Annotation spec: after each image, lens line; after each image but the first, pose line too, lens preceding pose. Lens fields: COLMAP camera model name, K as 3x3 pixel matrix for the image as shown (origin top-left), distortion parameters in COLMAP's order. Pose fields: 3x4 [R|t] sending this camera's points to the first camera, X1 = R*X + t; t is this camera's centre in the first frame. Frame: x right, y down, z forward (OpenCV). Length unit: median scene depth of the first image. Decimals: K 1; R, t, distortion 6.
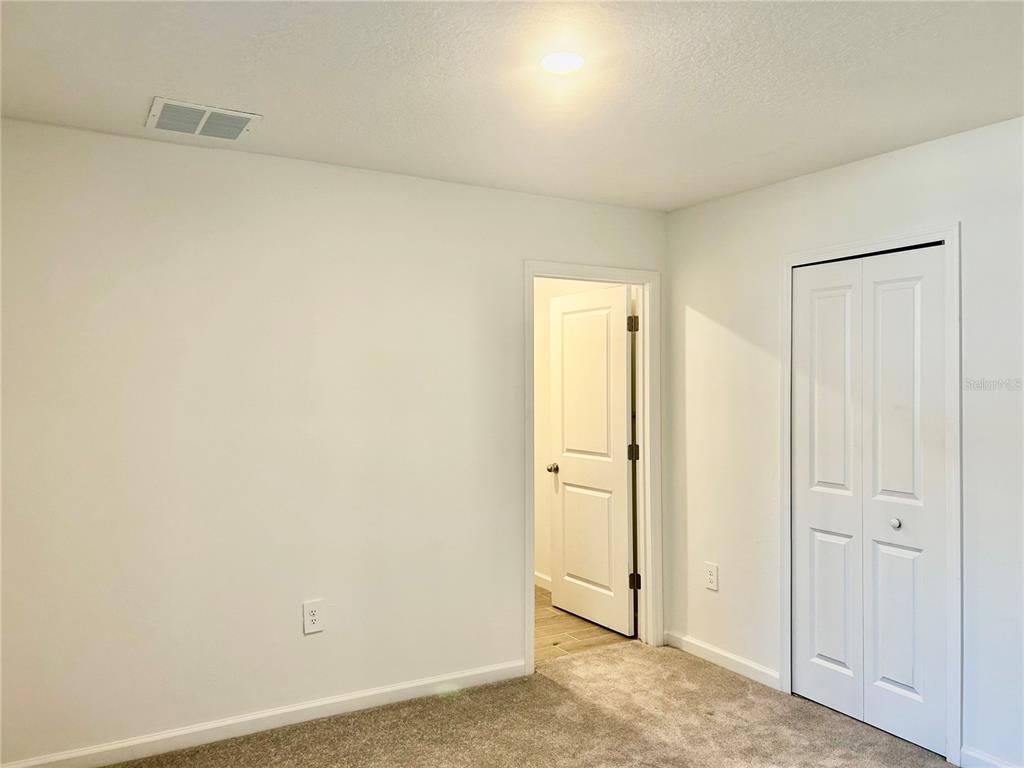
lens RADIAL K [[767.6, 0, 514.3], [0, 767.6, 382.6], [0, 0, 1]] dist [-0.000819, -0.003838]
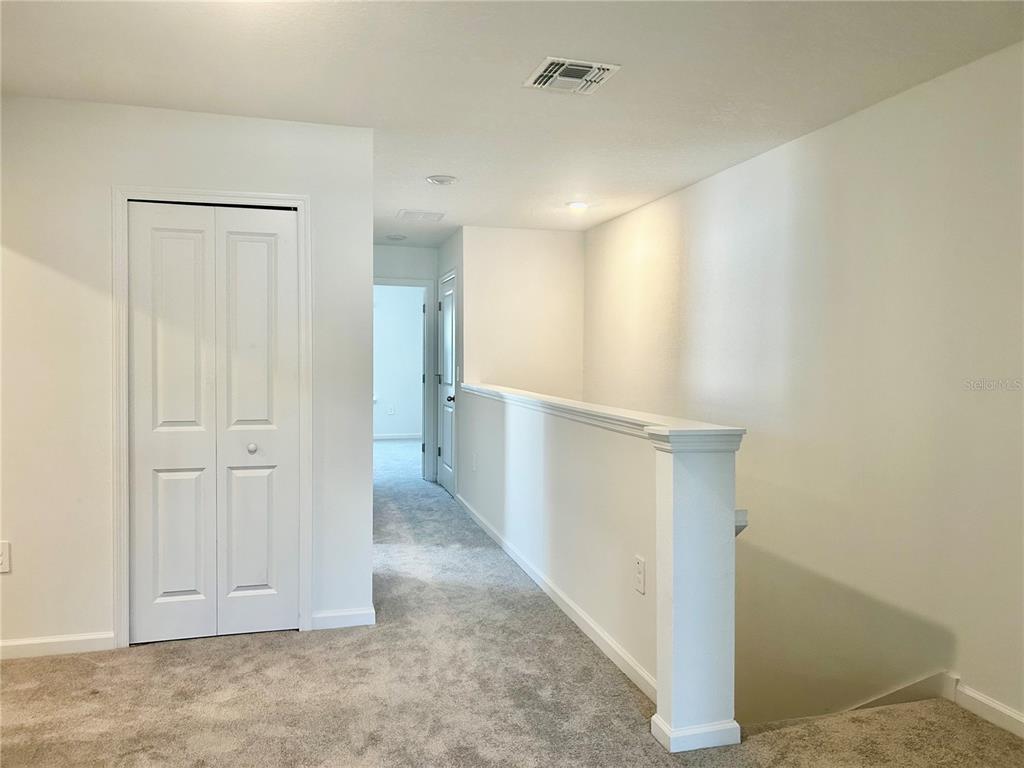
lens RADIAL K [[767.6, 0, 514.3], [0, 767.6, 382.6], [0, 0, 1]] dist [-0.000819, -0.003838]
pose [[0.234847, -0.032351, 0.971494, -0.482748], [-0.006849, 0.999366, 0.034934, 0.040960], [-0.972008, -0.014858, 0.234477, 0.332291]]
